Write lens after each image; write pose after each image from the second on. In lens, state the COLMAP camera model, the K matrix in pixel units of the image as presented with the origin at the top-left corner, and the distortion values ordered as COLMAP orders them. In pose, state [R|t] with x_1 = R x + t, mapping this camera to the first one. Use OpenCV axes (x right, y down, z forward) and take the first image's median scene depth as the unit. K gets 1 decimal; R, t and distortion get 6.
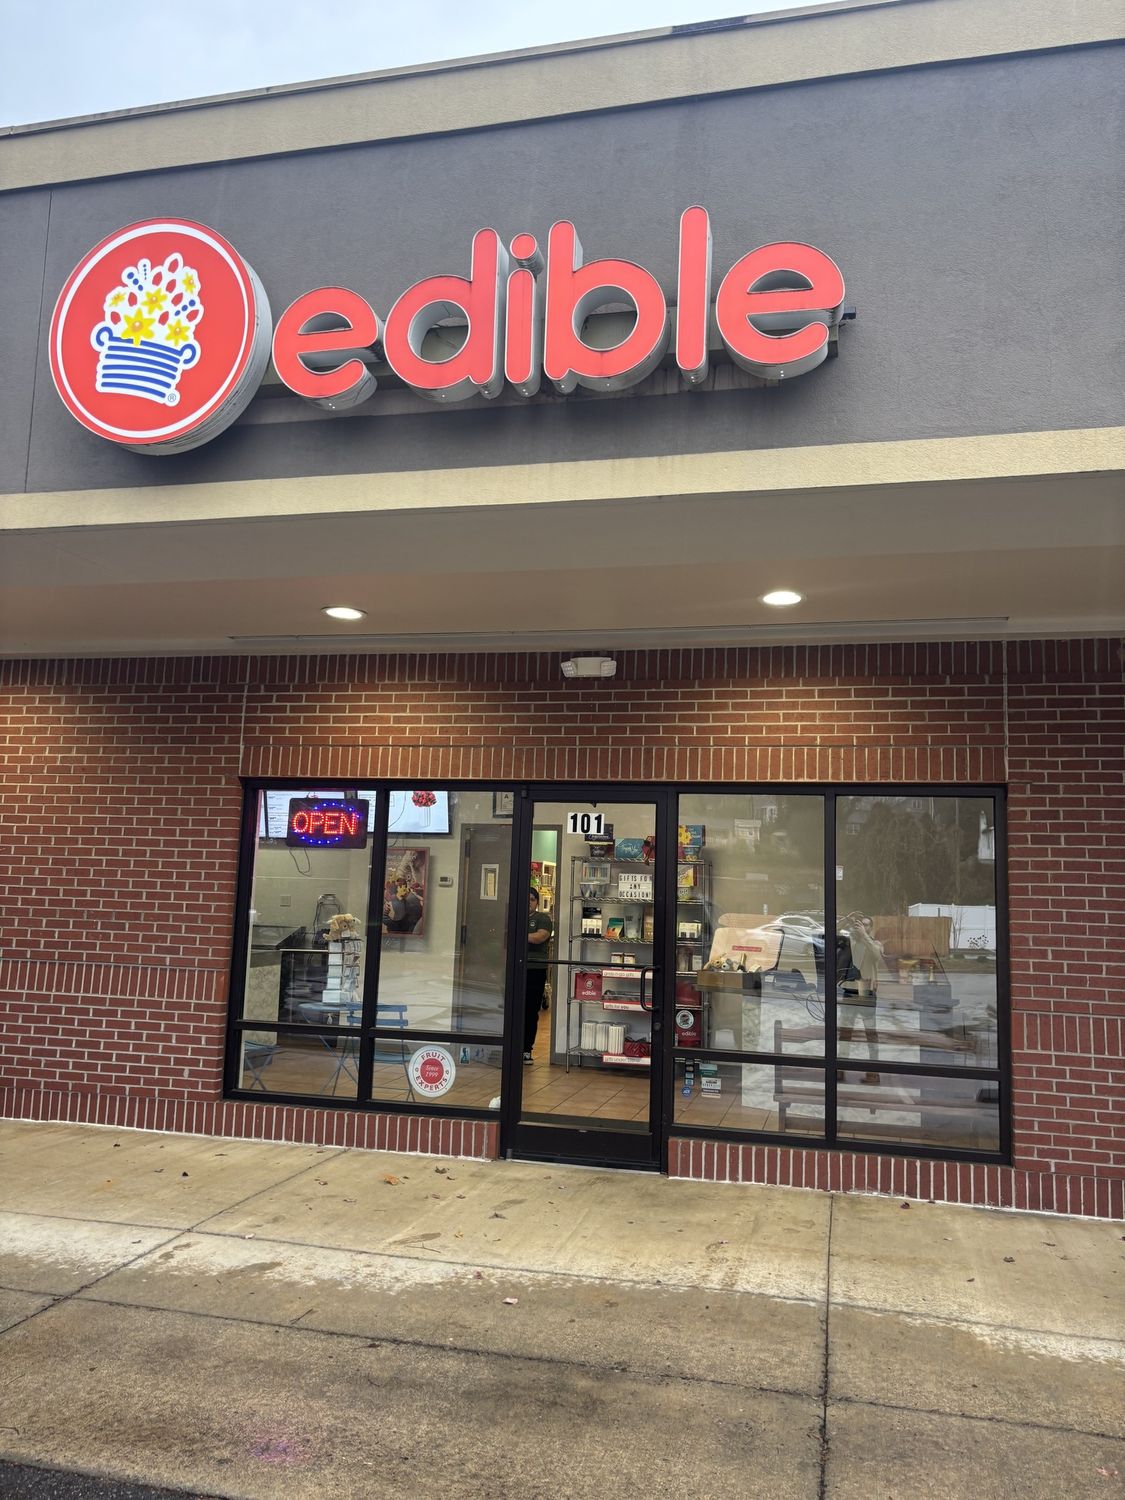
lens RADIAL K [[1127.0, 0, 563.4], [0, 1127.0, 751.3], [0, 0, 1]] dist [0.003302, 0.000423]
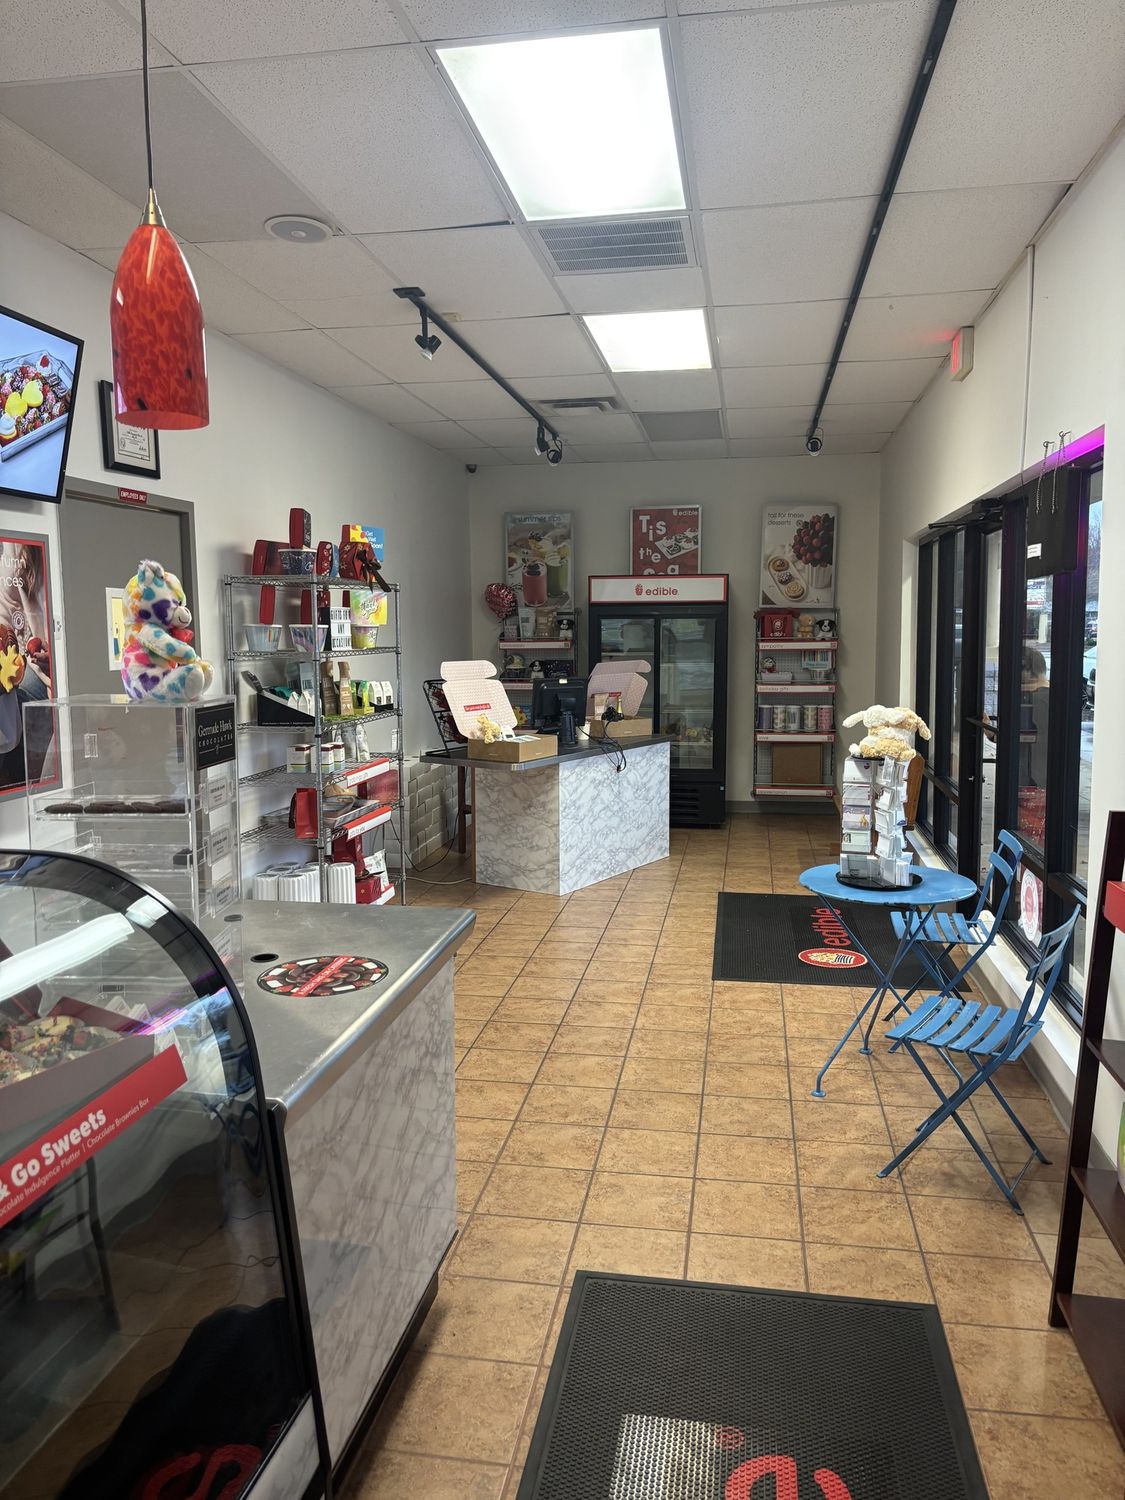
lens RADIAL K [[1127.0, 0, 562.3], [0, 1127.0, 750.3], [0, 0, 1]] dist [0.003302, 0.000423]
pose [[-0.077504, -0.140074, 0.987103, -0.490417], [-0.122071, 0.983965, 0.130044, 0.085627], [-0.989491, -0.110418, -0.093360, 0.866575]]
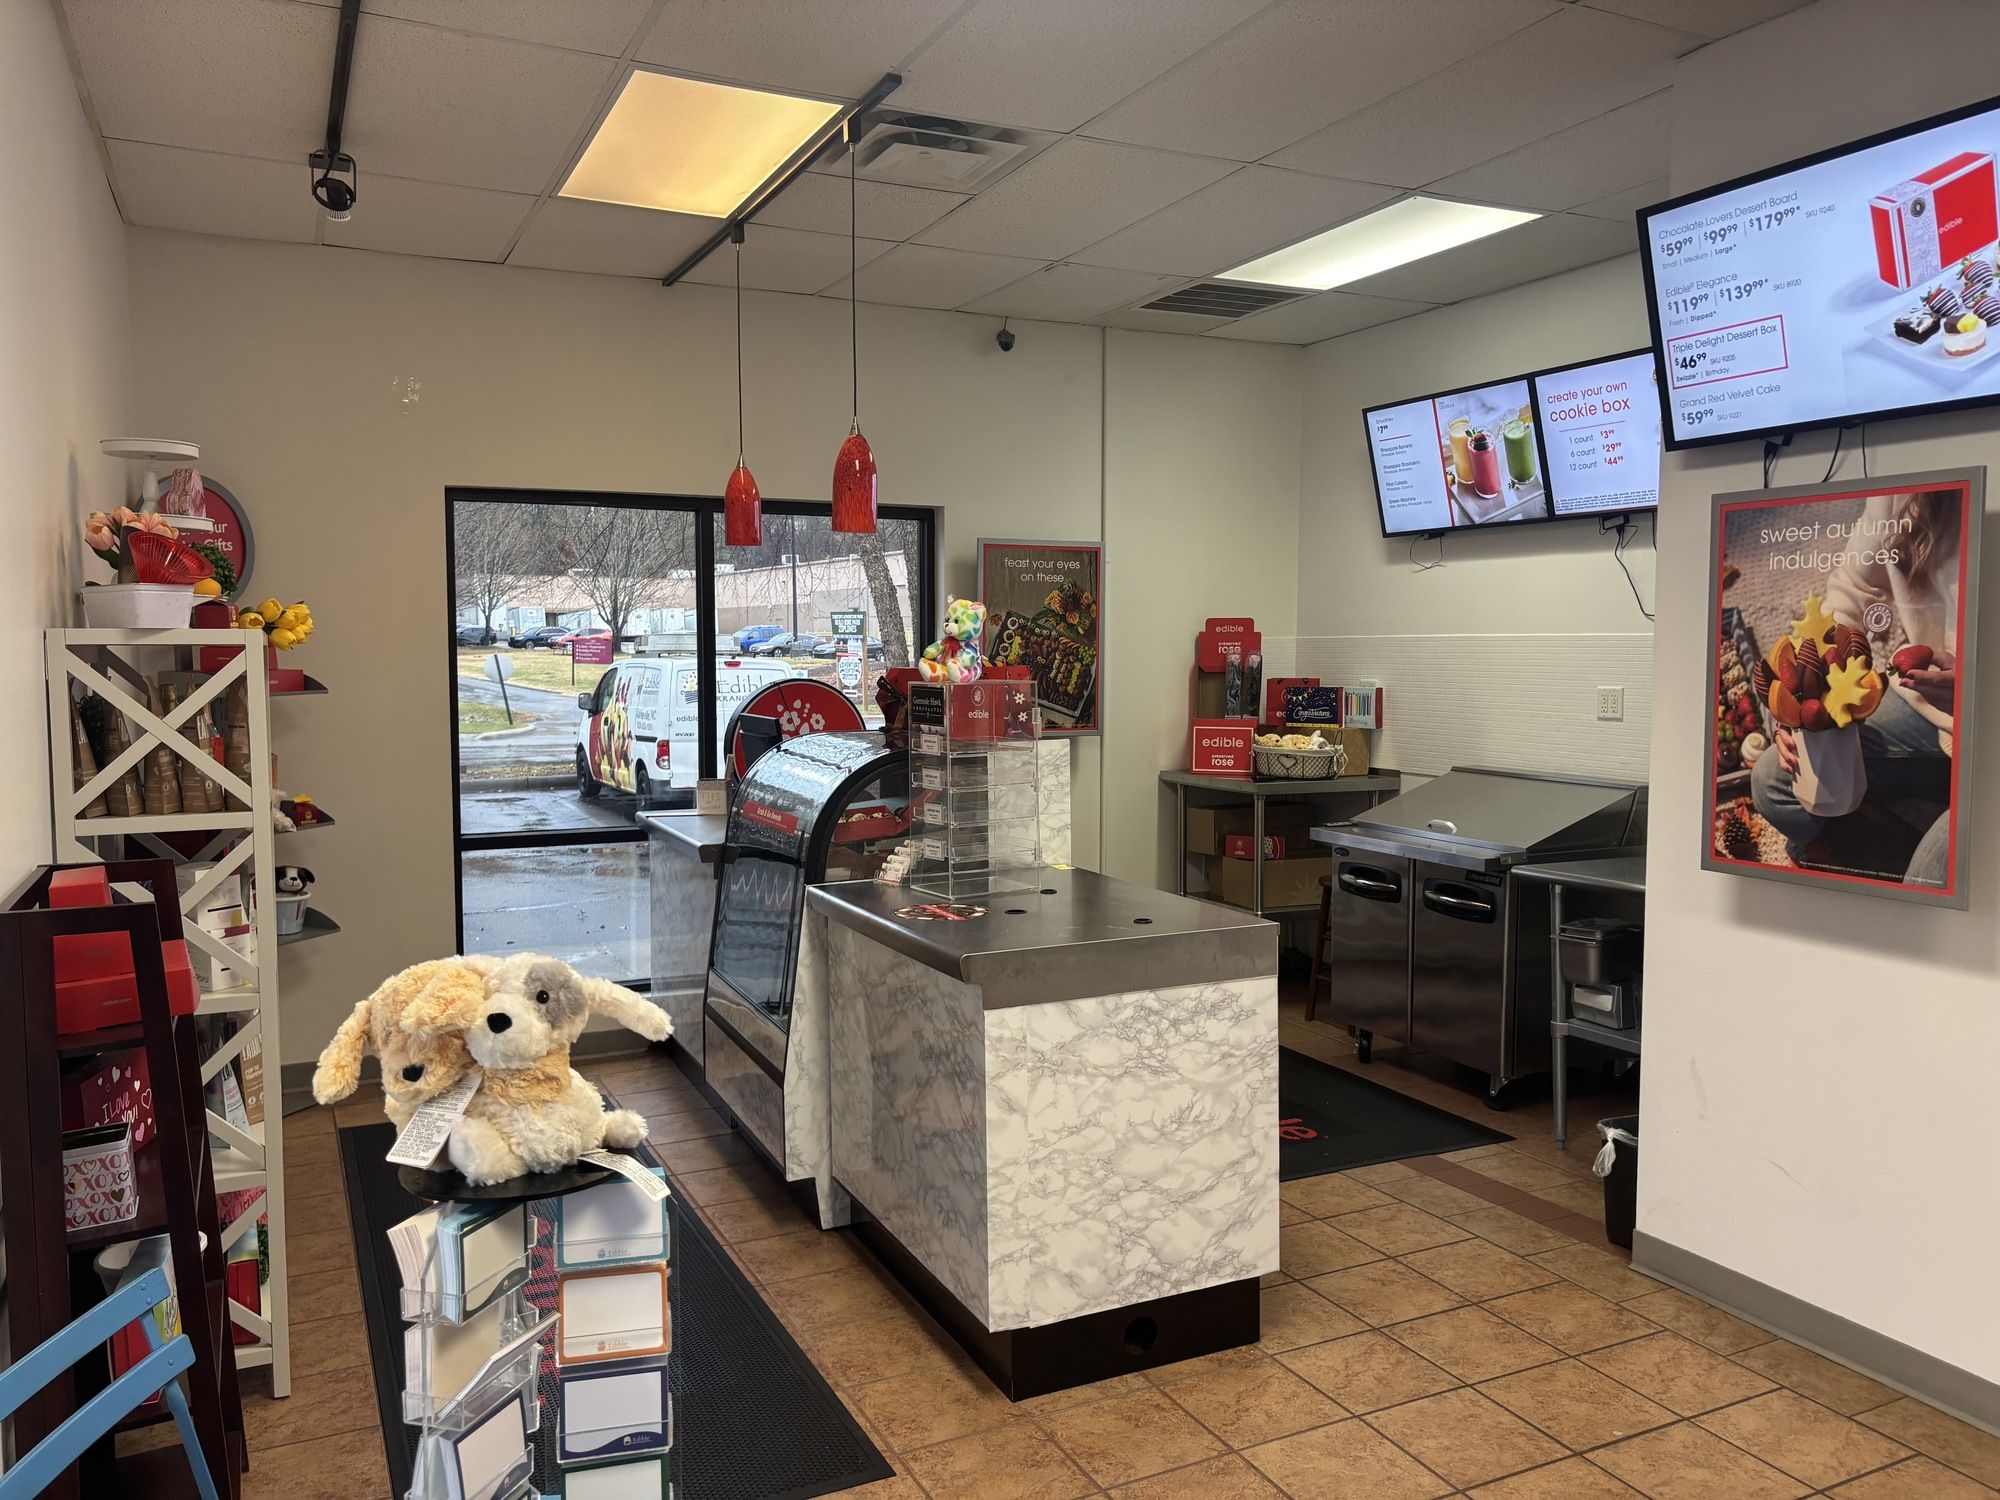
lens RADIAL K [[1502.7, 0, 1002.8], [0, 1502.7, 748.3], [0, 0, 1]] dist [0.003302, 0.000423]
pose [[0.639386, 0.022618, -0.768553, -0.023575], [0.120407, 0.984289, 0.129138, 0.078678], [0.759399, -0.175108, 0.626618, 0.690818]]
